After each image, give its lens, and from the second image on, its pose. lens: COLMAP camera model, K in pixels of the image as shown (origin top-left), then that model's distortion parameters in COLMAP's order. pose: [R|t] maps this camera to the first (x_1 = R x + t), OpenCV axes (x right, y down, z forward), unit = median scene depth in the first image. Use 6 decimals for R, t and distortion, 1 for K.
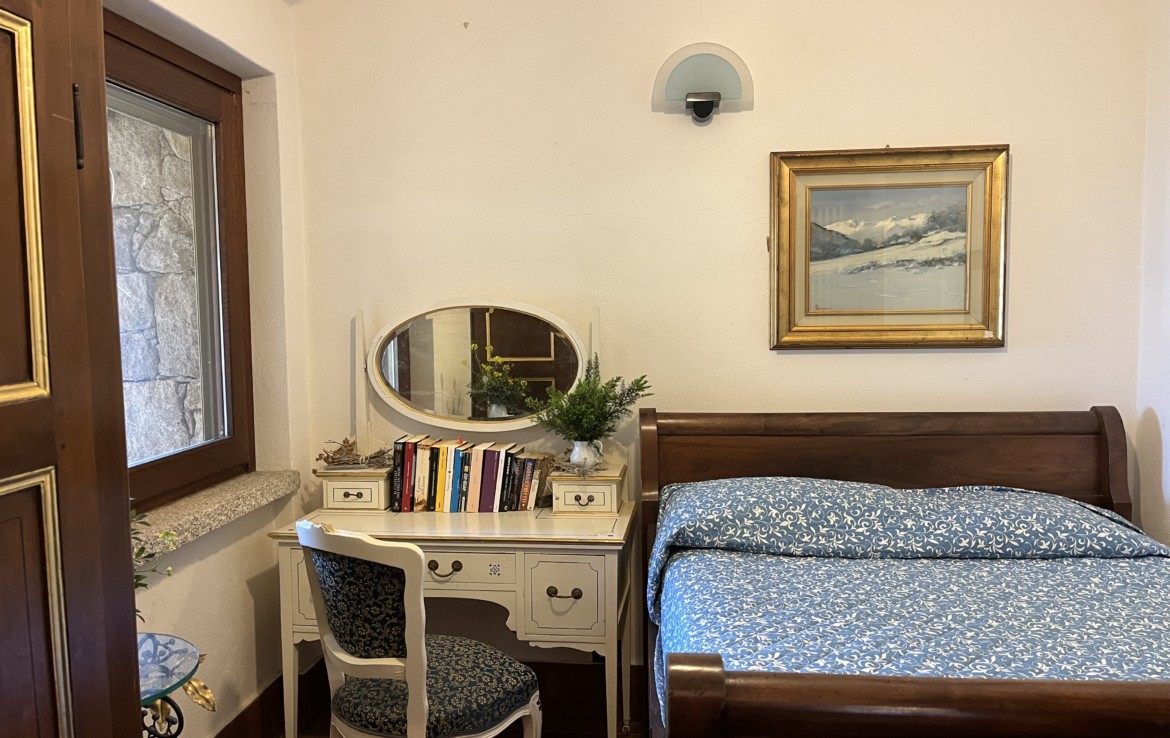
lens RADIAL K [[886.3, 0, 590.5], [0, 886.3, 367.3], [0, 0, 1]] dist [0.042106, -0.042085]
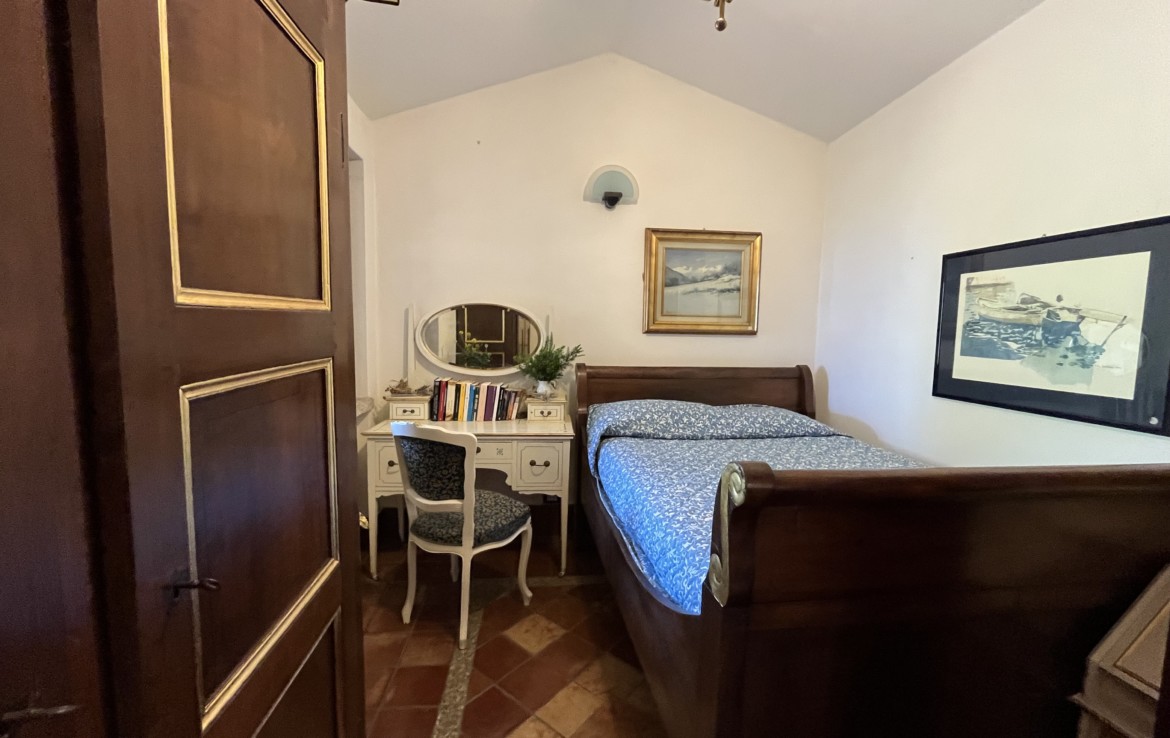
lens RADIAL K [[473.8, 0, 579.9], [0, 473.8, 367.9], [0, 0, 1]] dist [-0.001165, -0.000639]
pose [[0.979652, 0.014114, 0.200206, -0.132591], [-0.017627, 0.999720, 0.015776, 0.041058], [-0.199928, -0.018984, 0.979627, 0.047201]]
